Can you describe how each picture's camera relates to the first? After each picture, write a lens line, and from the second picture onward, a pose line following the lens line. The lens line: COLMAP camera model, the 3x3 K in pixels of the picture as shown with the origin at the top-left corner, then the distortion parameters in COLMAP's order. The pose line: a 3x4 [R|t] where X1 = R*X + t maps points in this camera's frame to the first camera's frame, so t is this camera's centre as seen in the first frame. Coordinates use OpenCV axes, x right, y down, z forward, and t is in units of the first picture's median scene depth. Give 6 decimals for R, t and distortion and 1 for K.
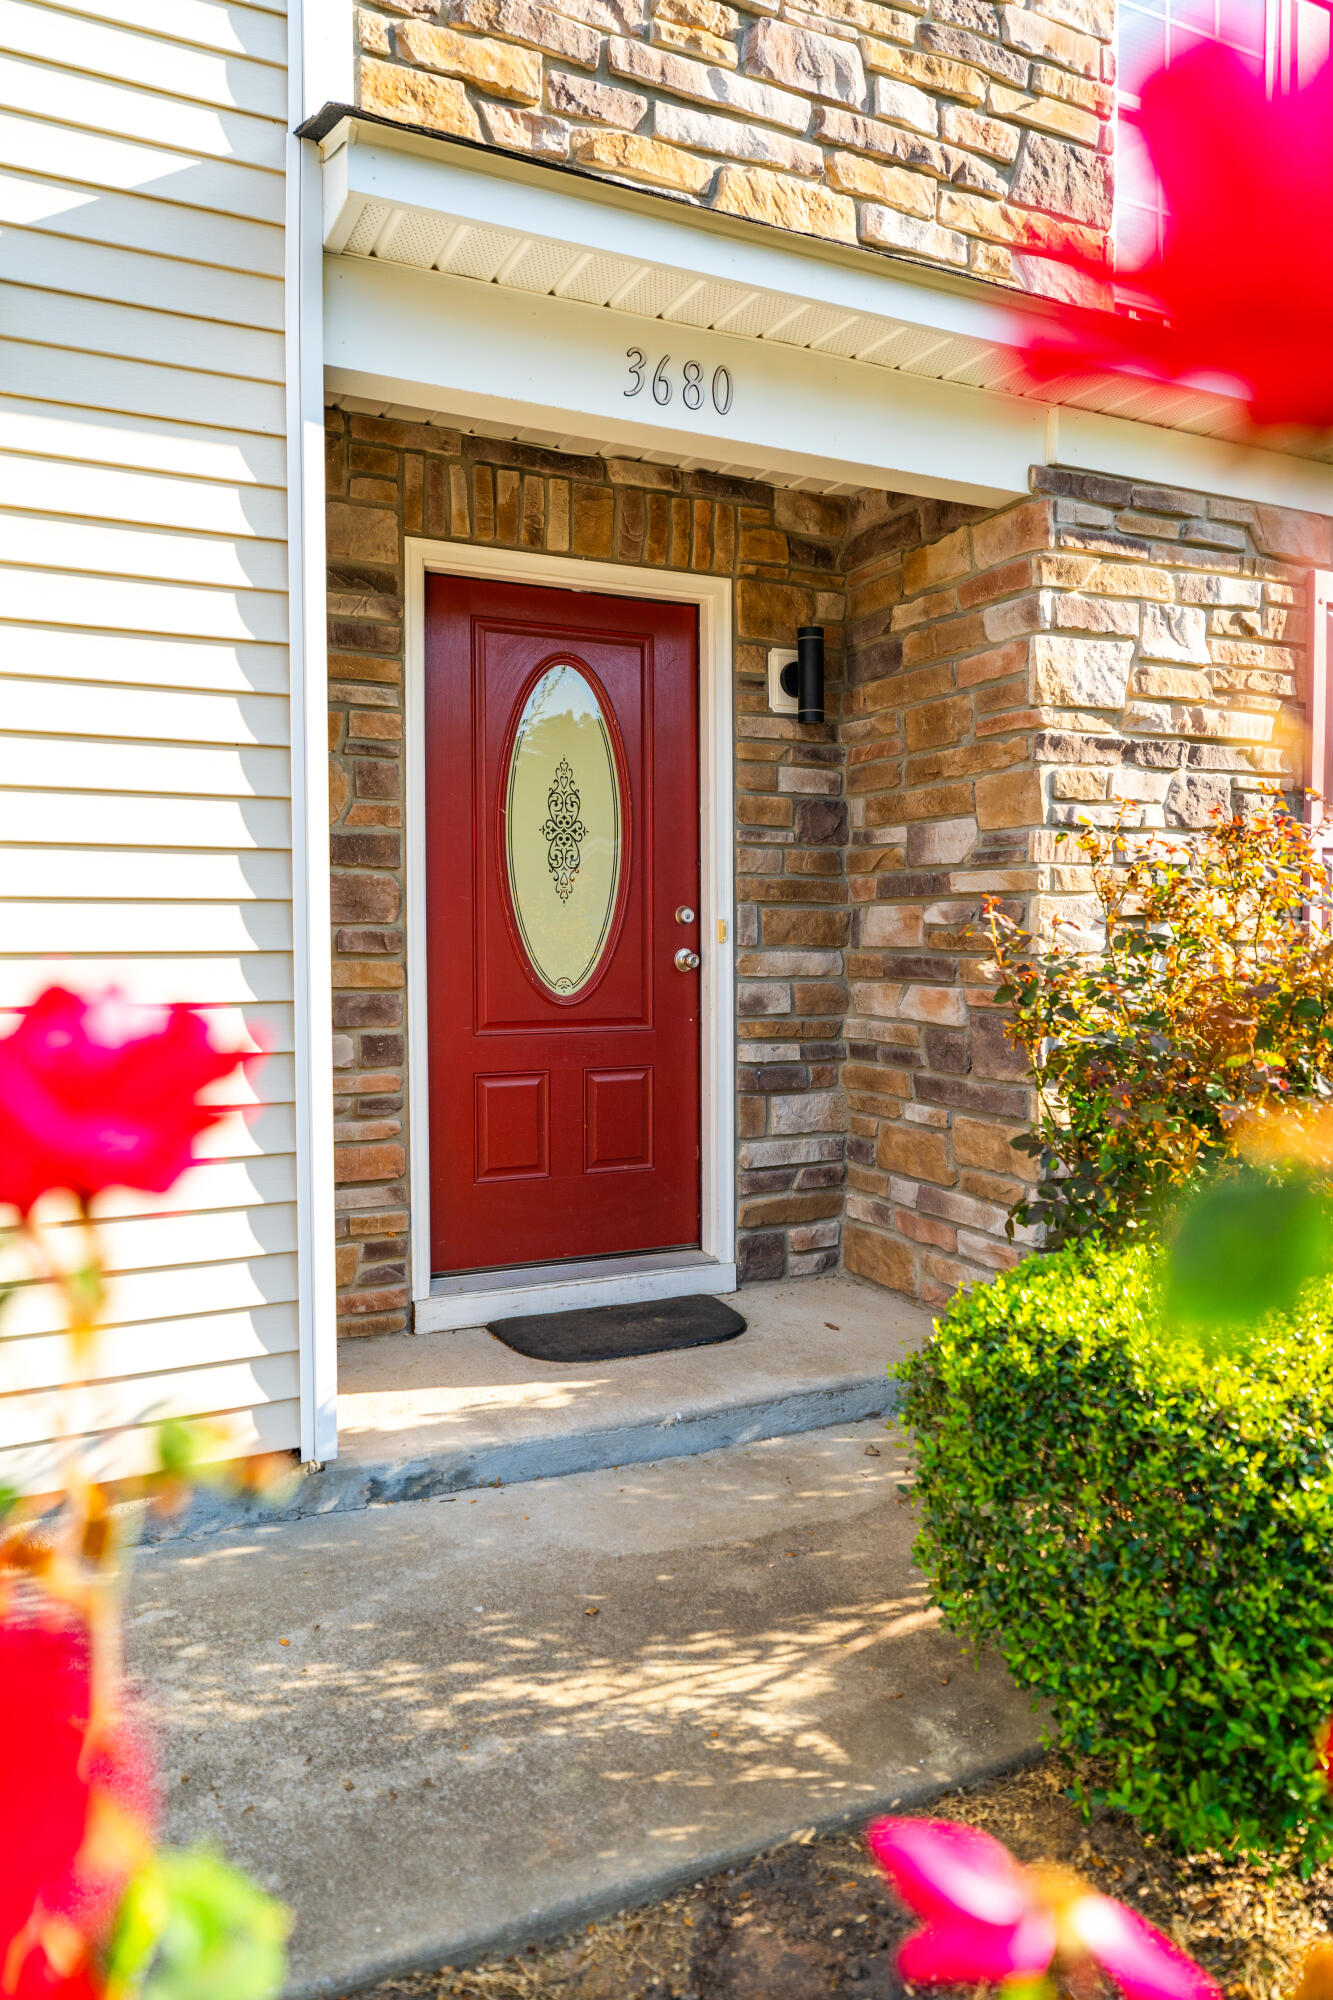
lens RADIAL K [[1371.8, 0, 666.5], [0, 1371.8, 1000.0], [0, 0, 1]] dist [0.001027, 0.001199]
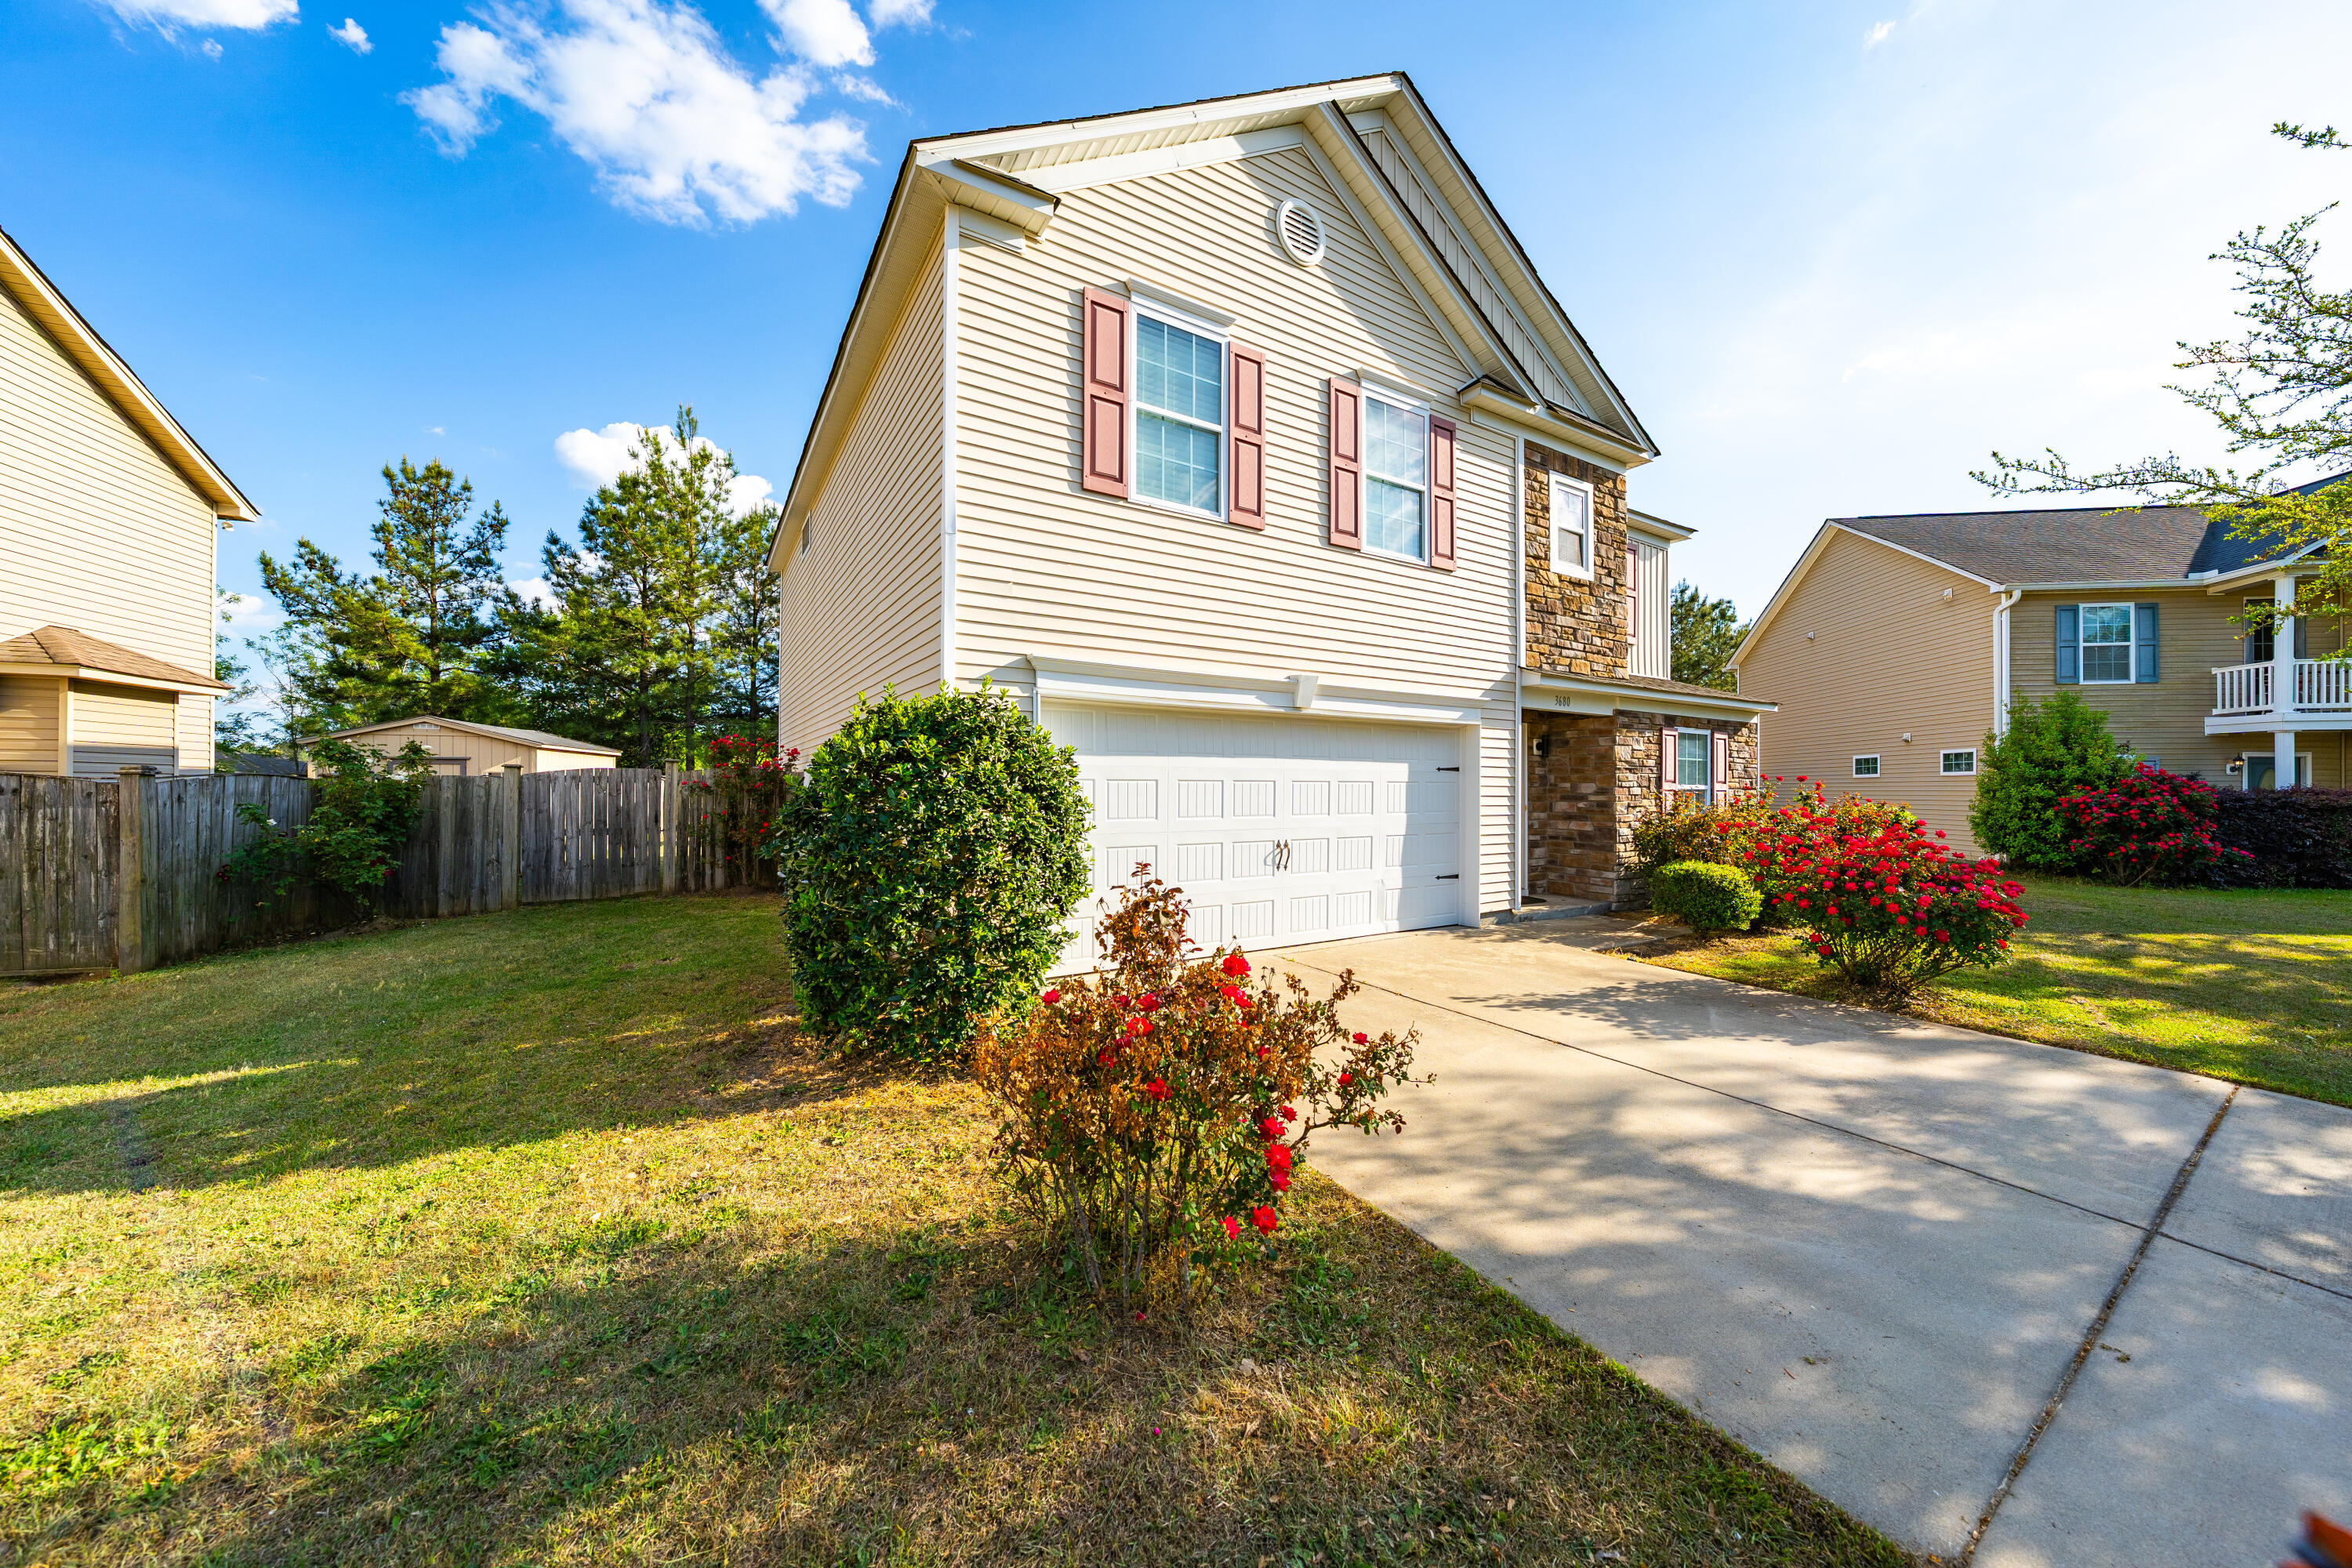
lens RADIAL K [[819.5, 0, 1176.0], [0, 819.5, 784.0], [0, 0, 1]] dist [-0.000985, -0.000050]
pose [[0.994837, 0.010155, 0.100978, -1.413760], [-0.005143, 0.998748, -0.049767, 0.007315], [-0.101357, 0.048991, 0.993643, -1.515130]]
